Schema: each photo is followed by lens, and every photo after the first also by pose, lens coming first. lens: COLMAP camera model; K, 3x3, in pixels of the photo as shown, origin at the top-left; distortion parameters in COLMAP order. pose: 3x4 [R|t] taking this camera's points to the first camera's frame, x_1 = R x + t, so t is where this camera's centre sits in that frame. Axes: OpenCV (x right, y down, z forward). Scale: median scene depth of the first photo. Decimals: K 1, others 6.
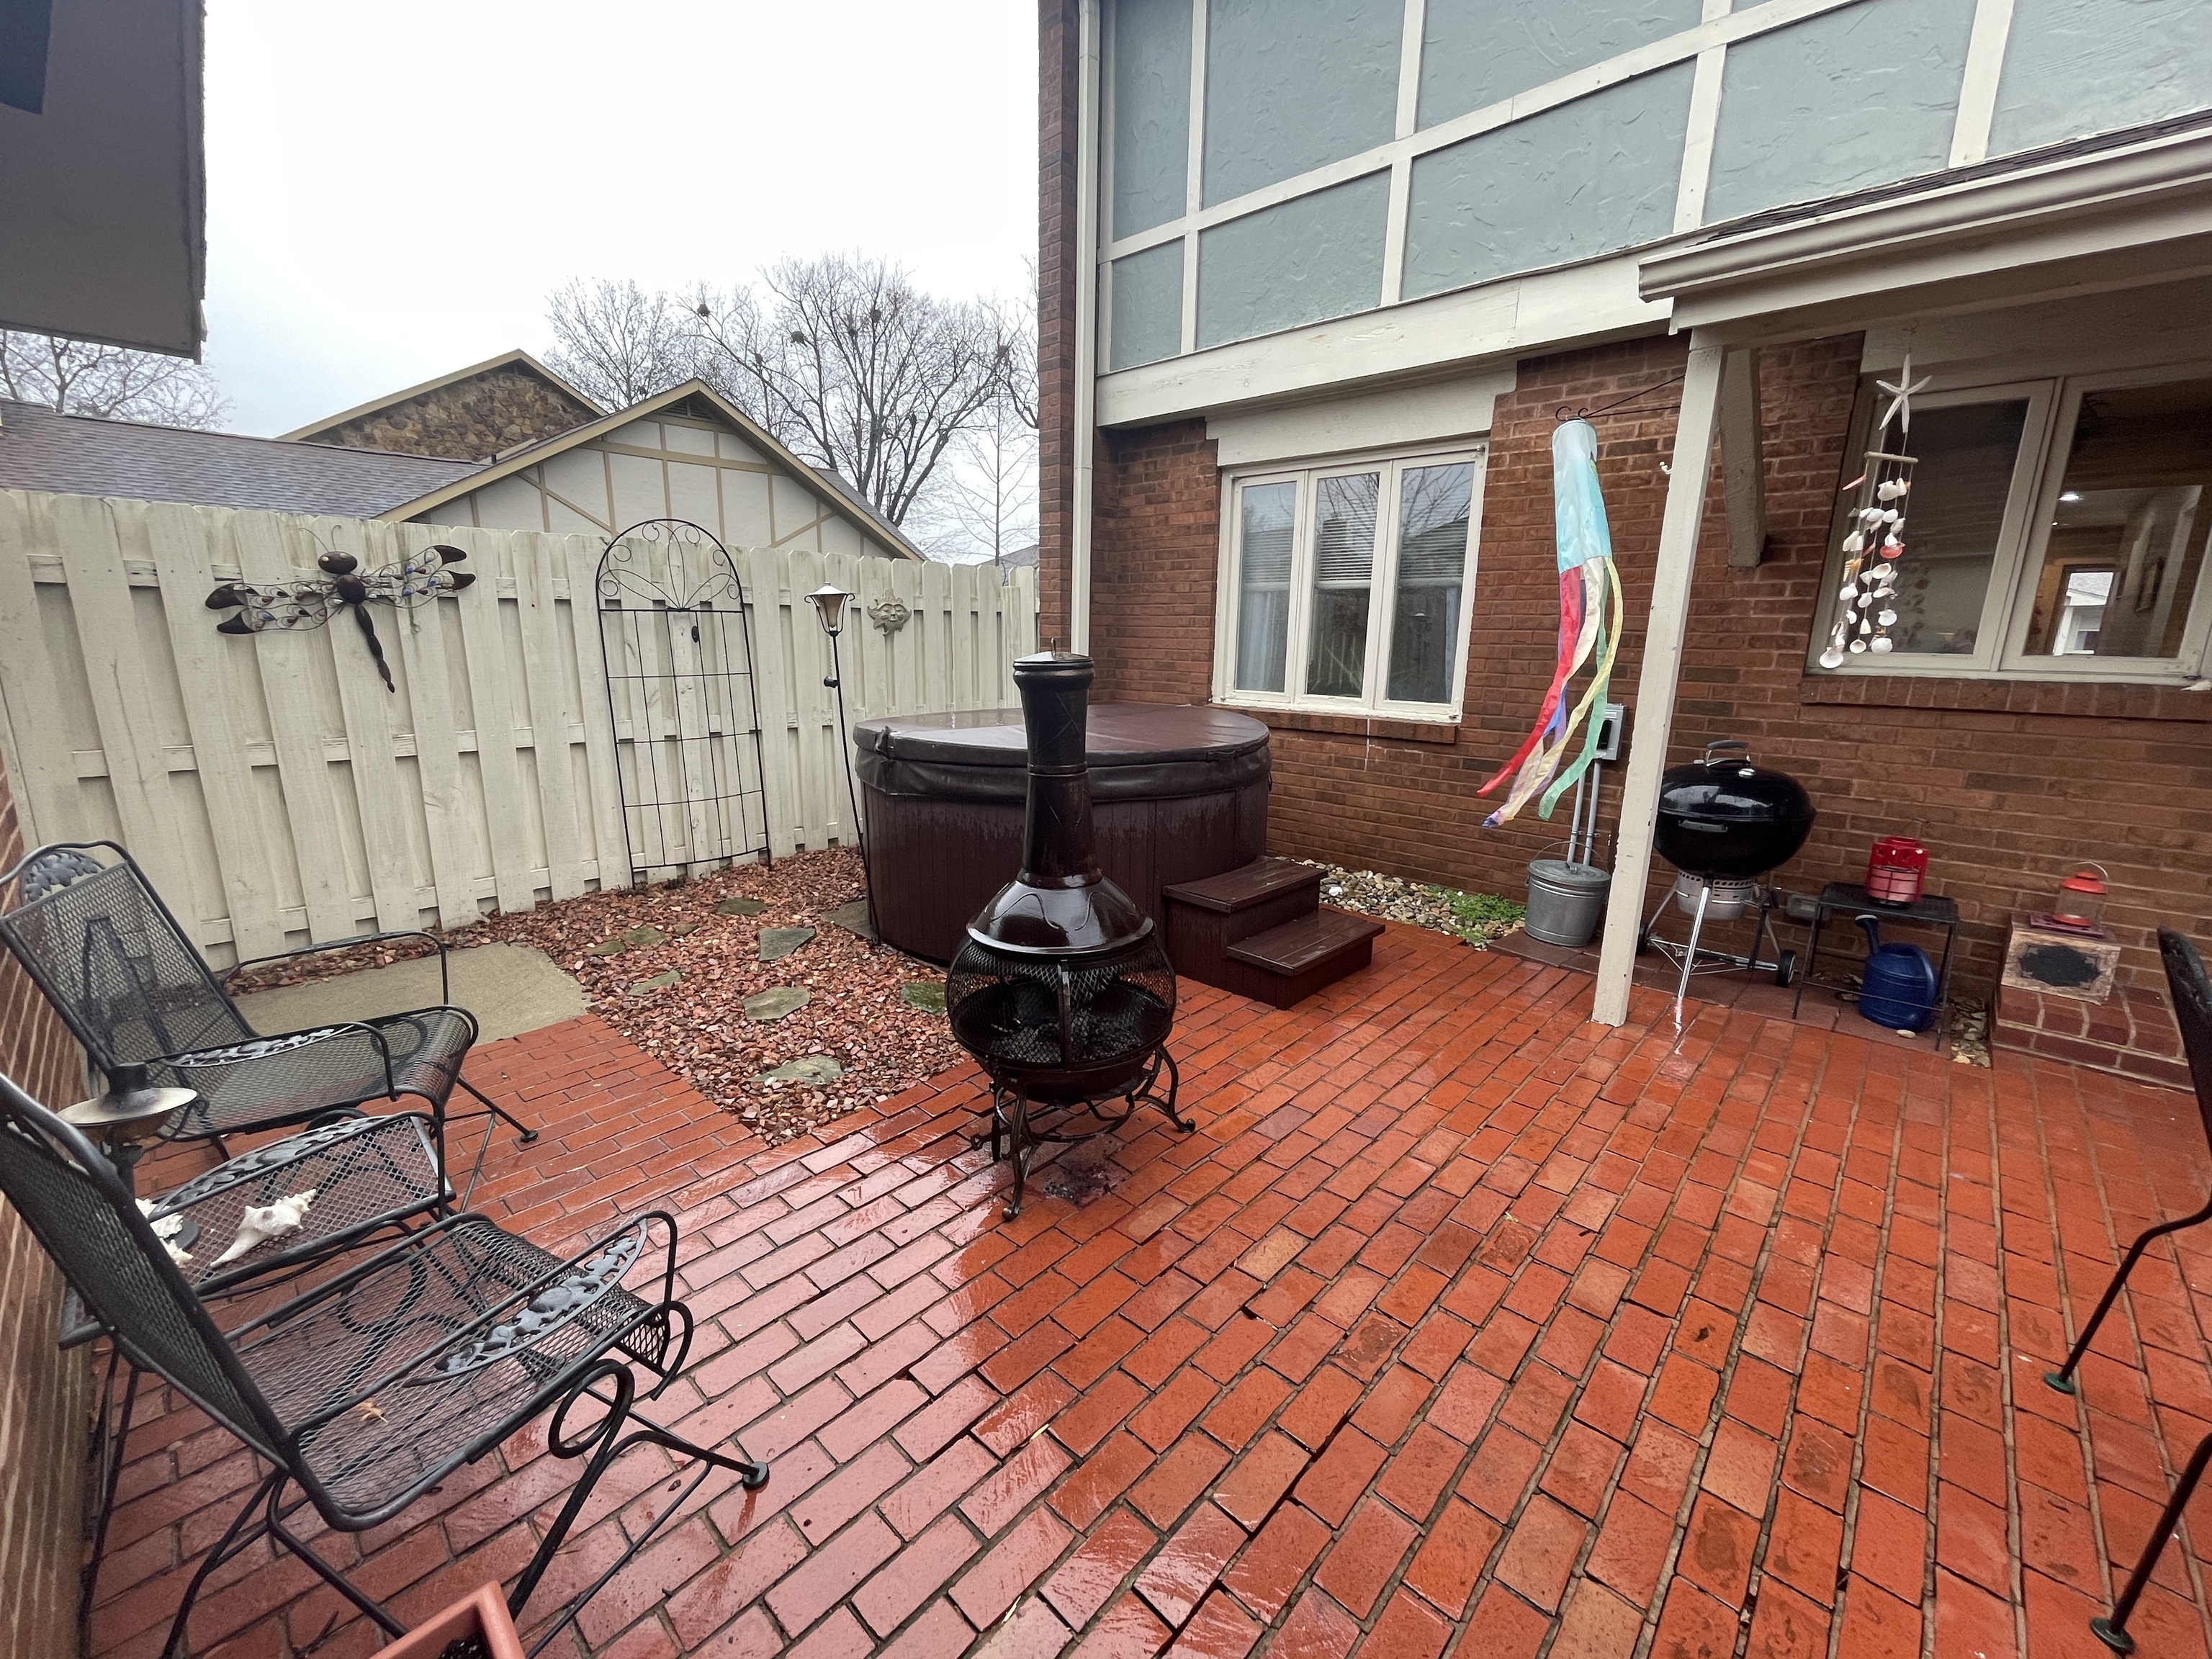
lens RADIAL K [[901.7, 0, 1102.6], [0, 901.7, 825.4], [0, 0, 1]] dist [-0.000839, -0.000950]
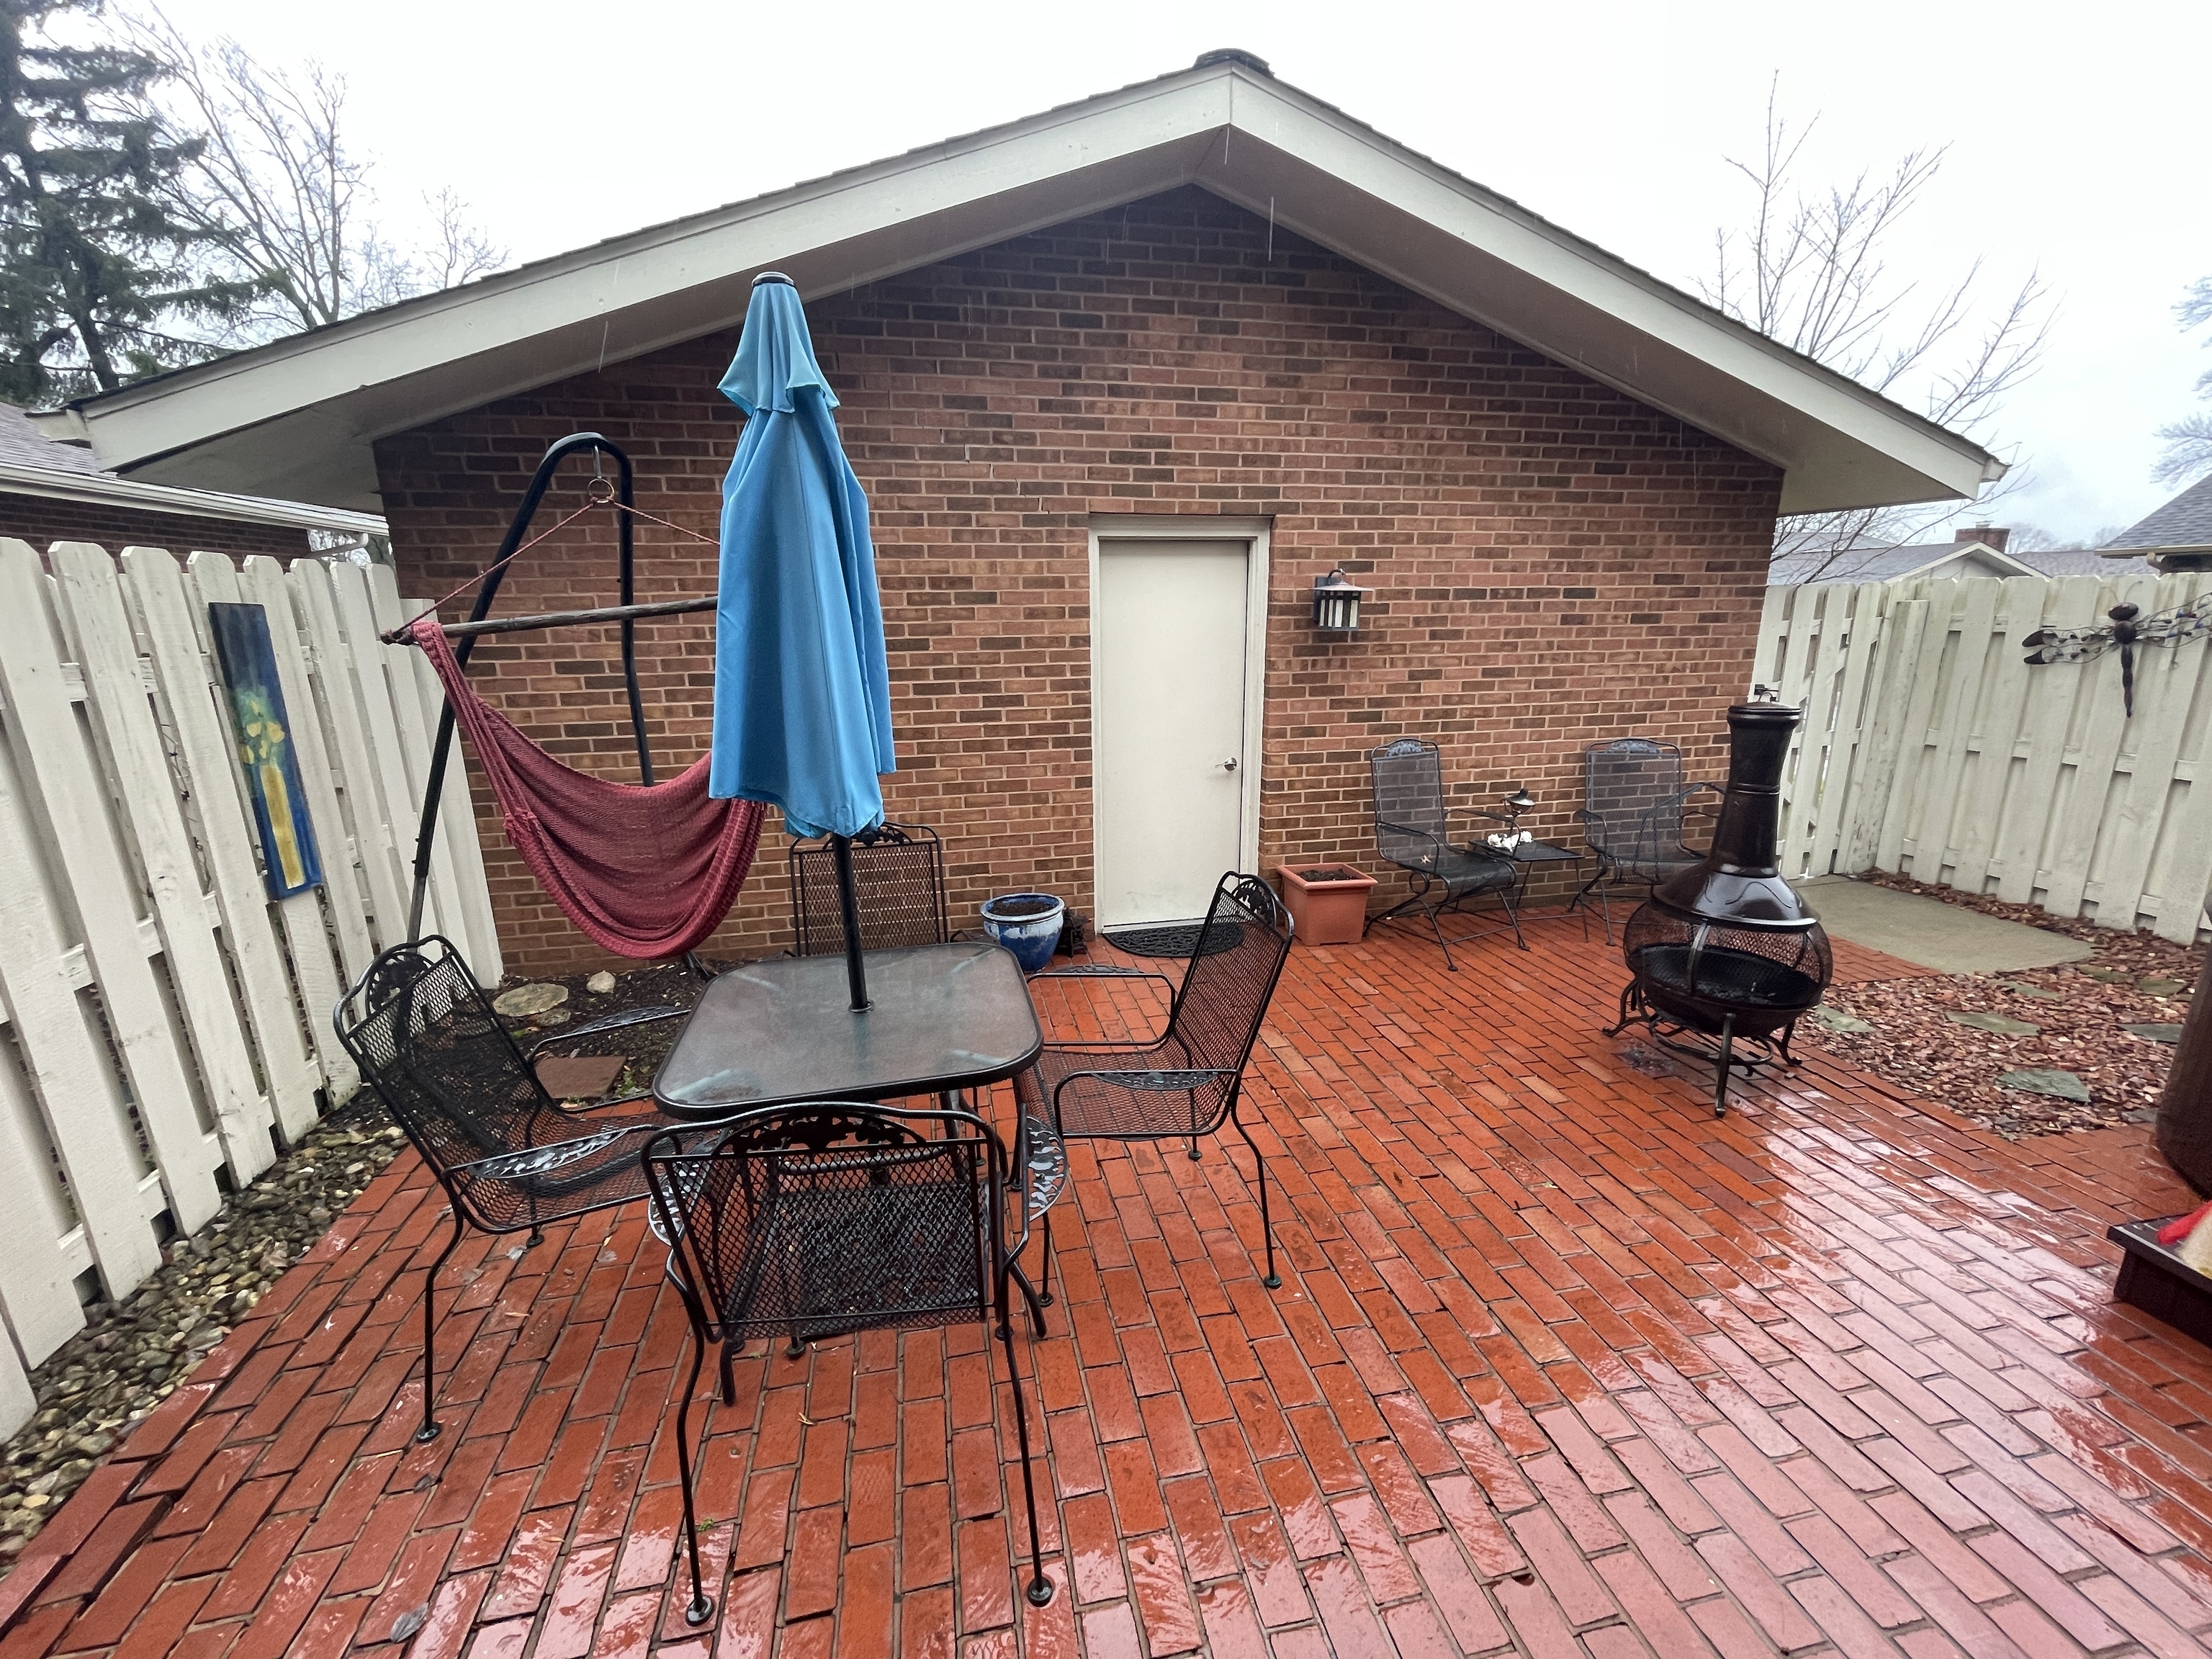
lens RADIAL K [[901.7, 0, 1103.7], [0, 901.7, 837.2], [0, 0, 1]] dist [-0.000839, -0.000950]
pose [[-0.579198, 0.190384, -0.792644, 1.039748], [-0.175708, 0.920333, 0.349447, -0.191761], [0.796025, 0.341673, -0.499603, 0.607108]]
